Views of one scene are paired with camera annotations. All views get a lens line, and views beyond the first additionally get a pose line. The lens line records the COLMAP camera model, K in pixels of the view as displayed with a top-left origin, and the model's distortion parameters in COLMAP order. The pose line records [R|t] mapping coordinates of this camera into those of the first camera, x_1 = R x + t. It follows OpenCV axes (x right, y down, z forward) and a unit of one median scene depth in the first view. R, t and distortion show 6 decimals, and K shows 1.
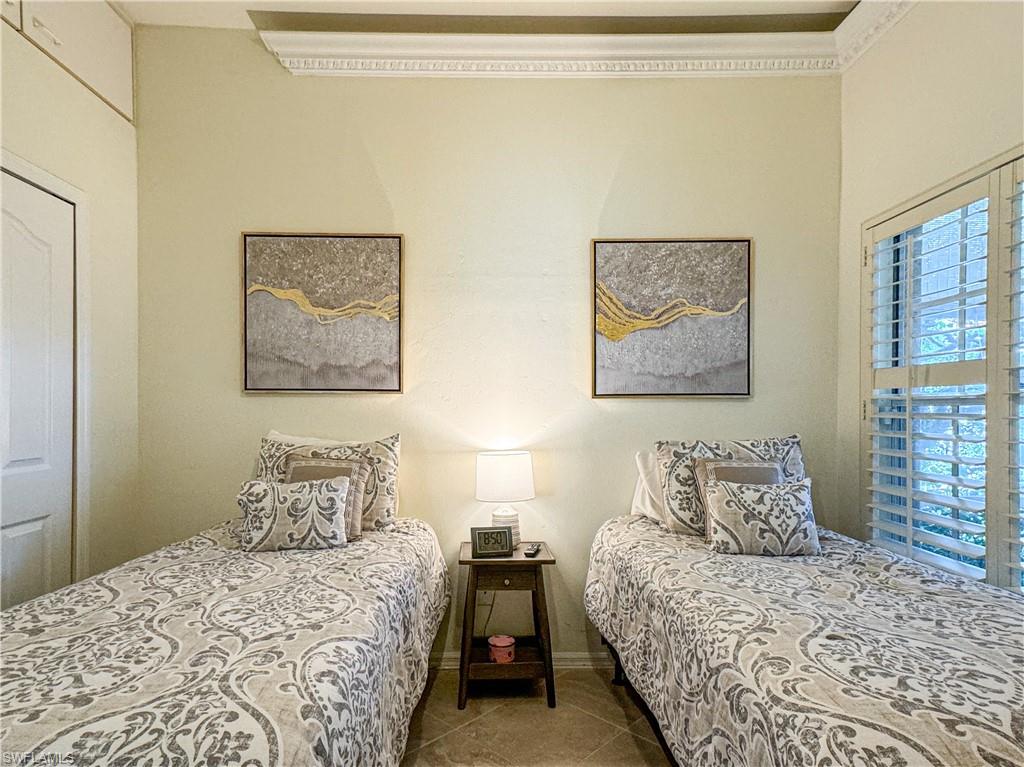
lens RADIAL K [[573.3, 0, 510.1], [0, 573.3, 395.7], [0, 0, 1]] dist [0.024690, 0.000681]
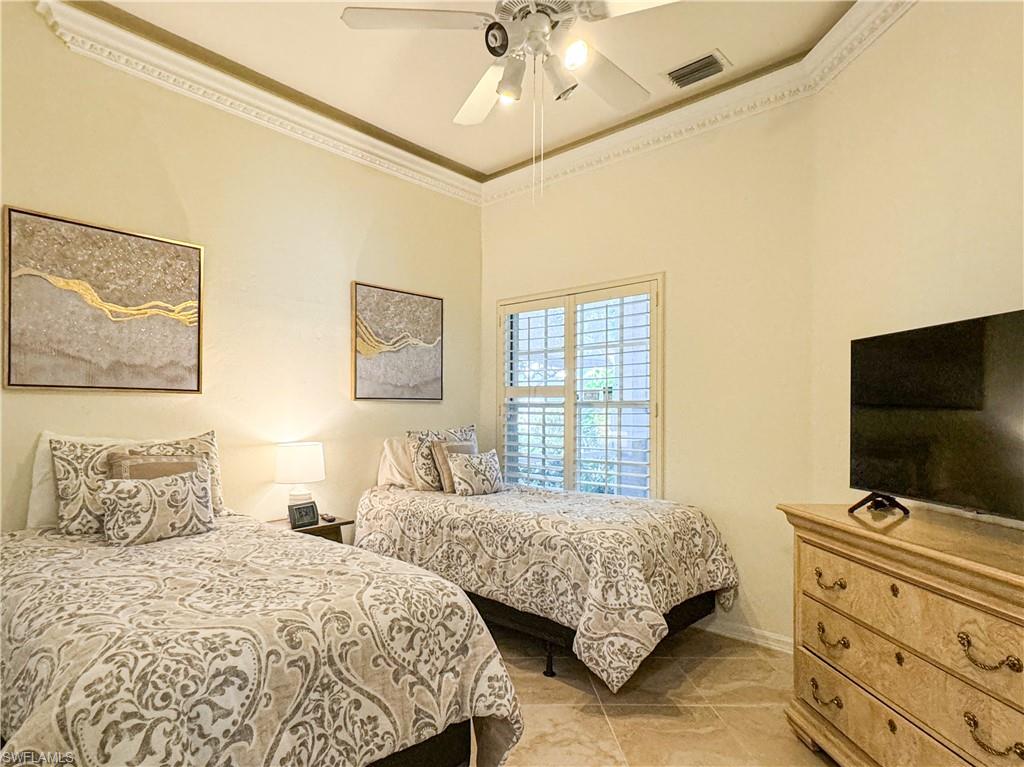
lens RADIAL K [[559.0, 0, 512.9], [0, 559.0, 380.4], [0, 0, 1]] dist [0.001822, 0.000590]
pose [[0.669090, 0.041203, 0.742039, -0.578490], [-0.024801, 0.999144, -0.033116, -0.008446], [-0.742768, 0.003754, 0.669539, -0.144051]]
